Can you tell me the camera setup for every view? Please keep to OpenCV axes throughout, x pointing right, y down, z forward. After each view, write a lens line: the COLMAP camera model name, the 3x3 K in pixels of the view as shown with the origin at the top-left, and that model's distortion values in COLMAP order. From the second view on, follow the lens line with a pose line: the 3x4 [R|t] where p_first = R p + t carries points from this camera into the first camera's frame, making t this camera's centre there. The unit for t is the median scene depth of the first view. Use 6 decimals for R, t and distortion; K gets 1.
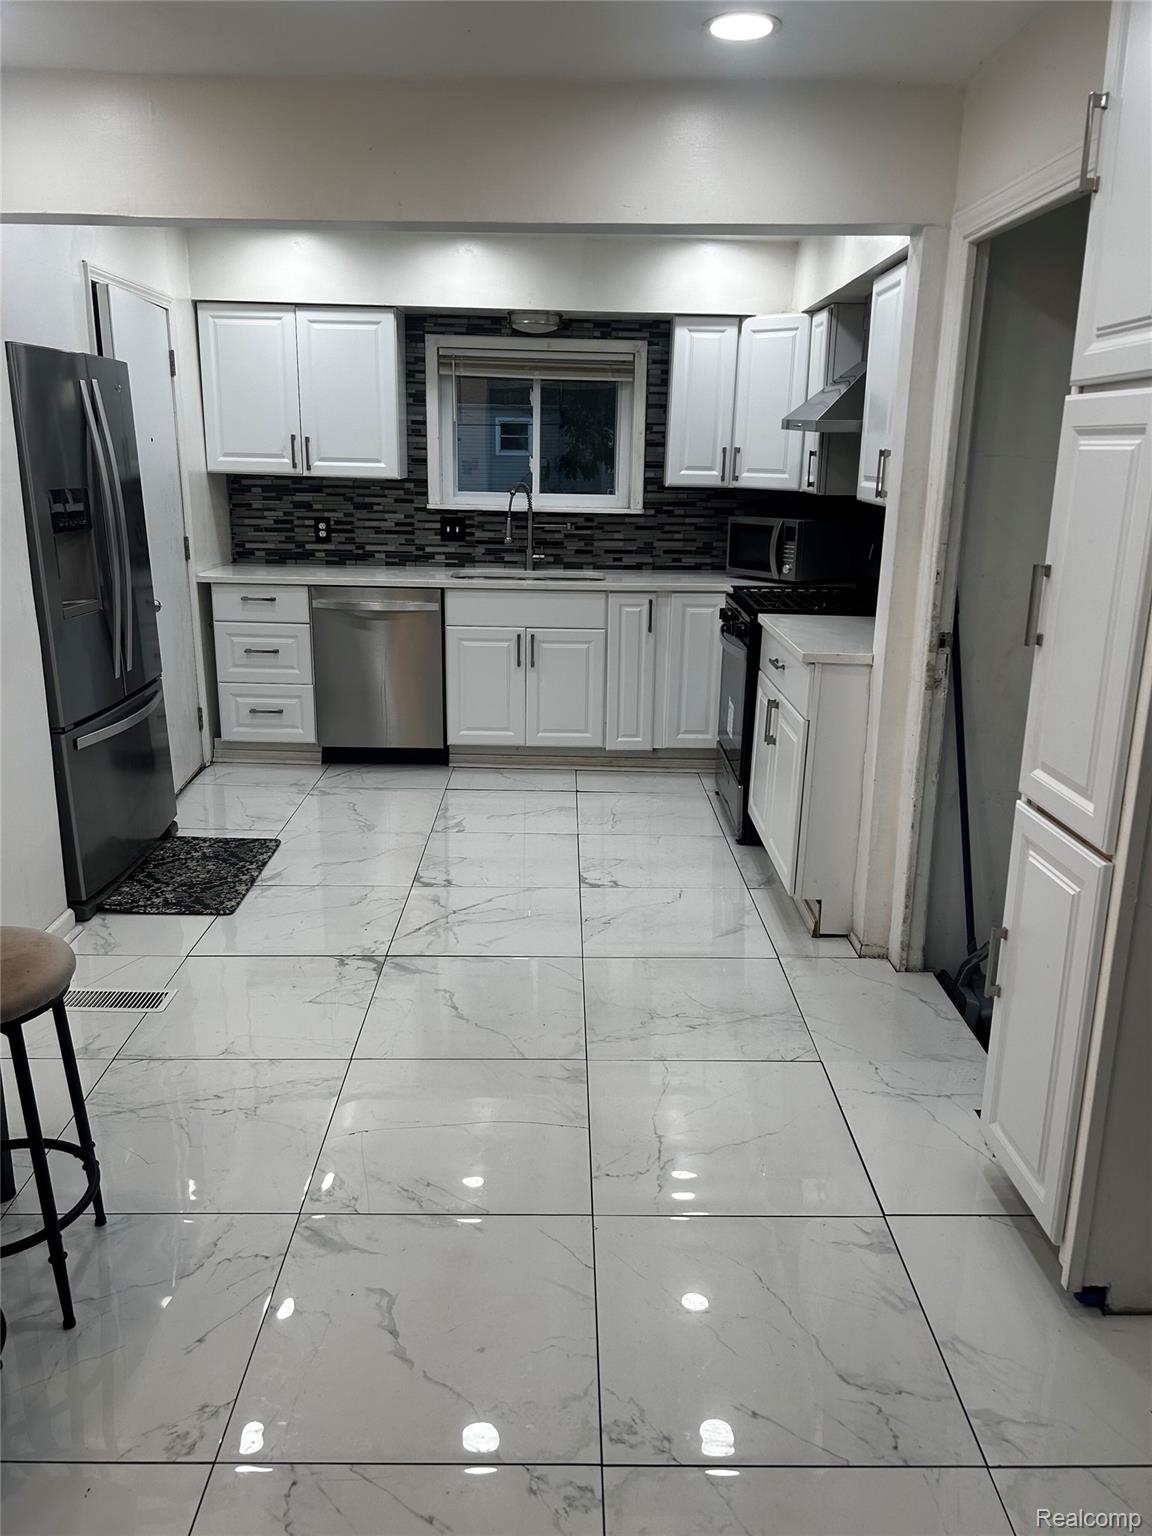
lens RADIAL K [[1157.6, 0, 579.5], [0, 1157.6, 772.5], [0, 0, 1]] dist [0.049665, -0.055143]
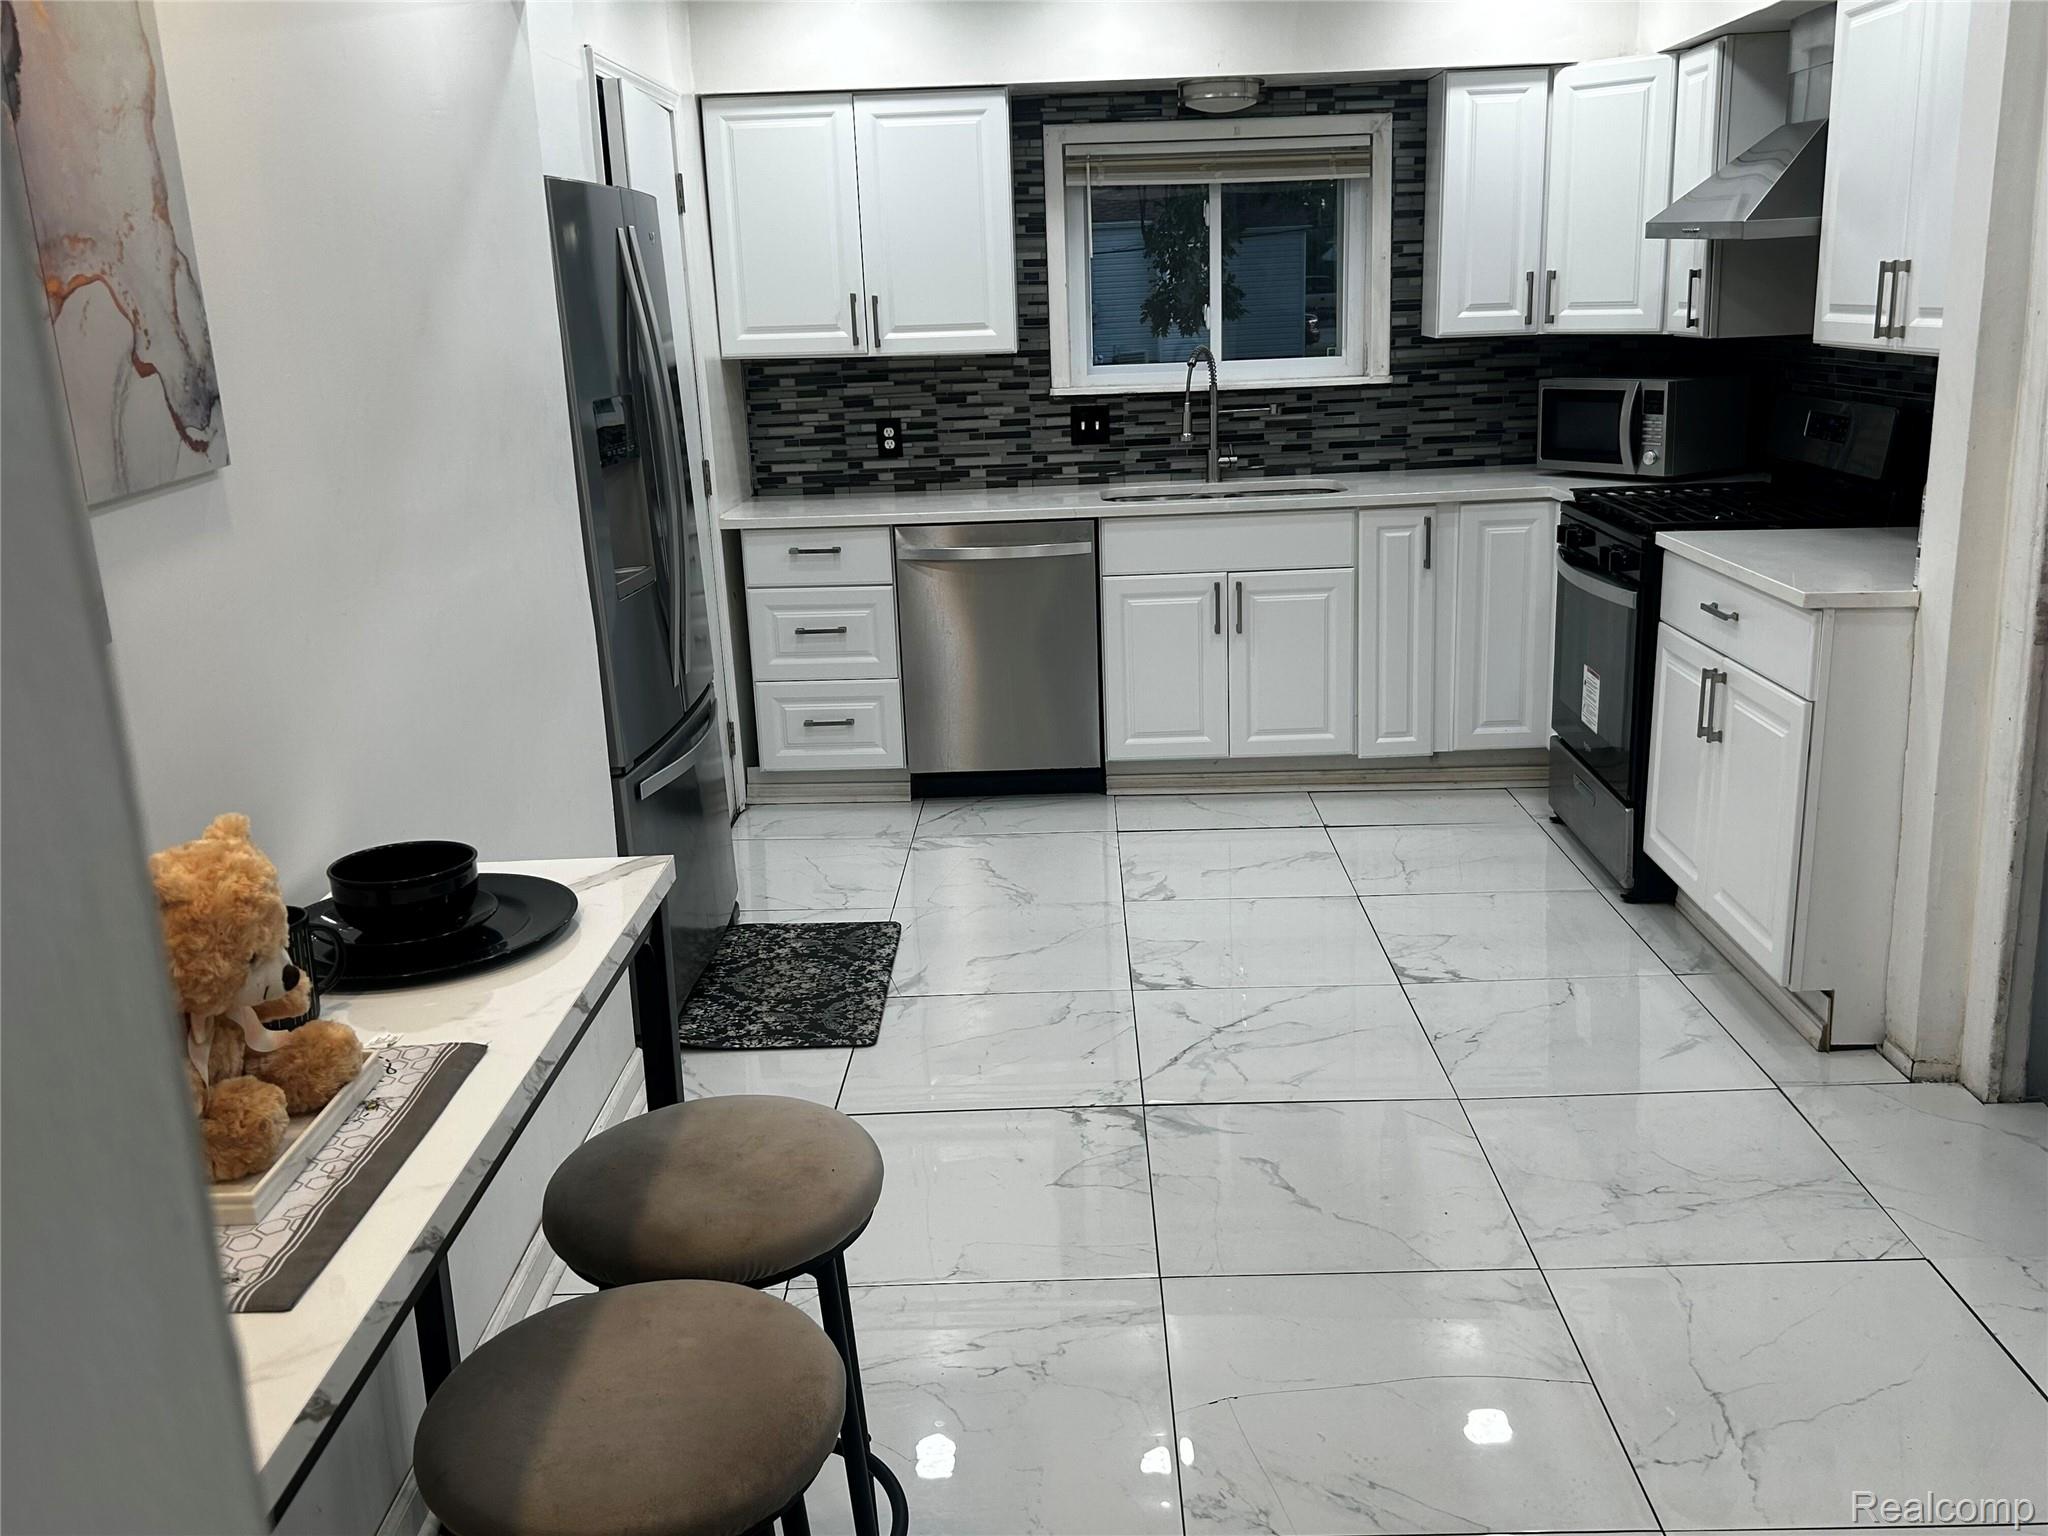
lens RADIAL K [[1788.7, 0, 1018.0], [0, 1788.7, 758.4], [0, 0, 1]] dist [0.058553, -0.109552]
pose [[0.997623, -0.045234, -0.051983, -0.114691], [0.044413, 0.998871, -0.016854, -0.011305], [0.052686, 0.014505, 0.998506, 0.012018]]
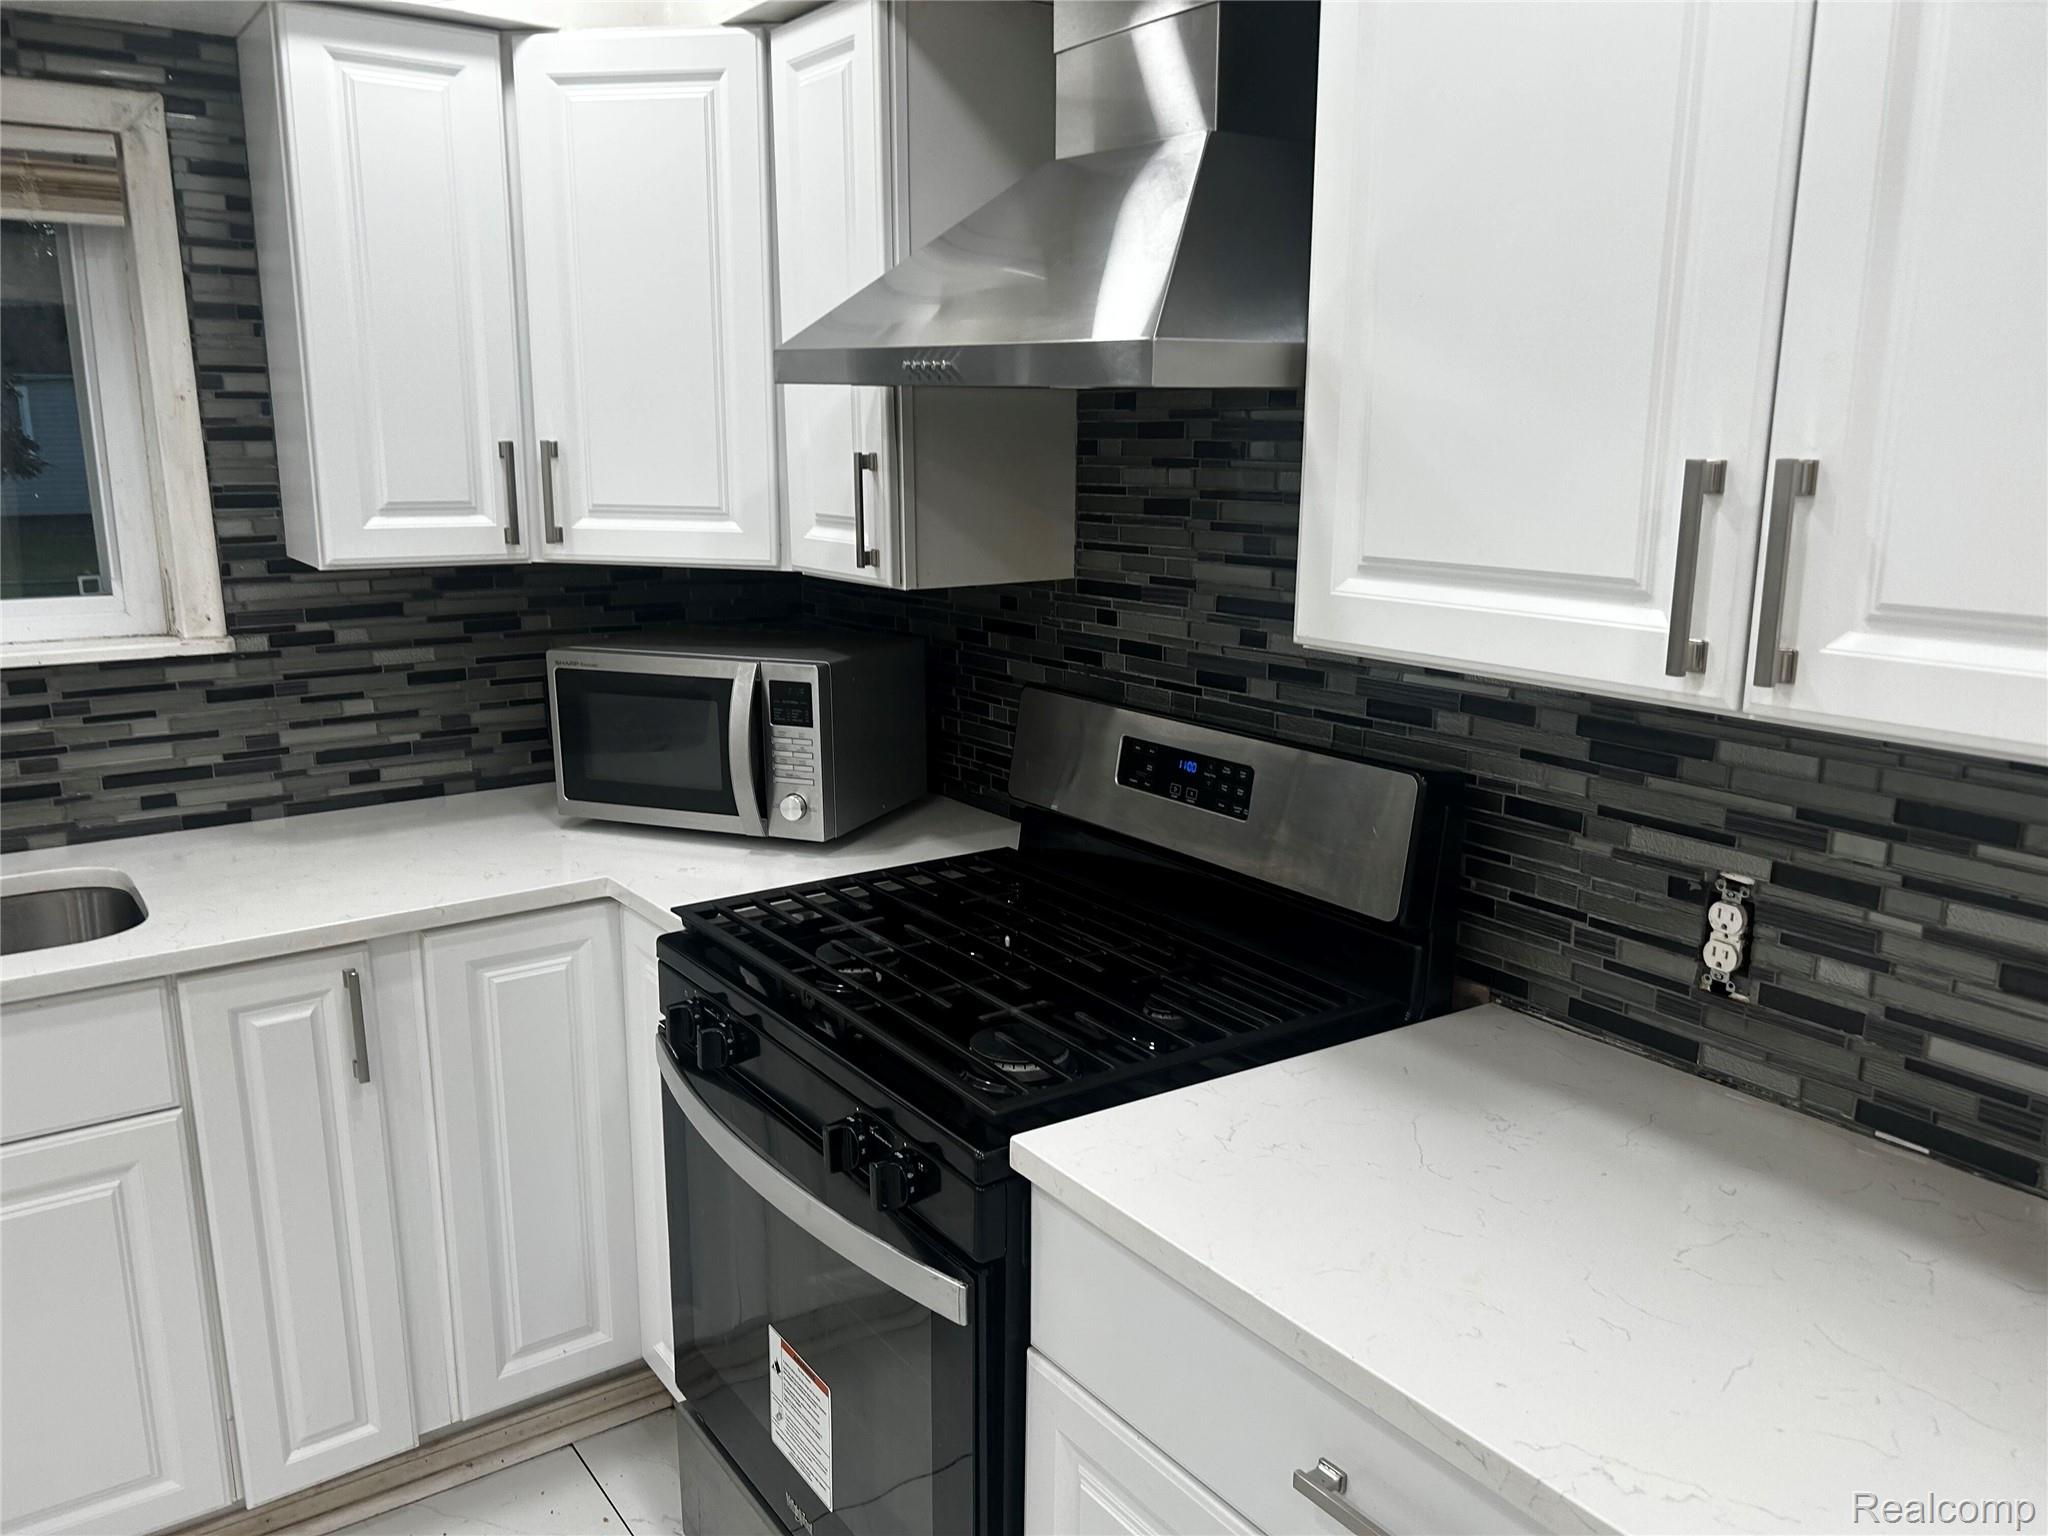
lens RADIAL K [[1543.5, 0, 1025.1], [0, 1543.5, 785.7], [0, 0, 1]] dist [0.049665, -0.055143]
pose [[0.819758, -0.141527, 0.554948, -0.007932], [0.165414, 0.986198, 0.007160, -0.167176], [-0.548302, 0.085927, 0.831854, 0.579513]]
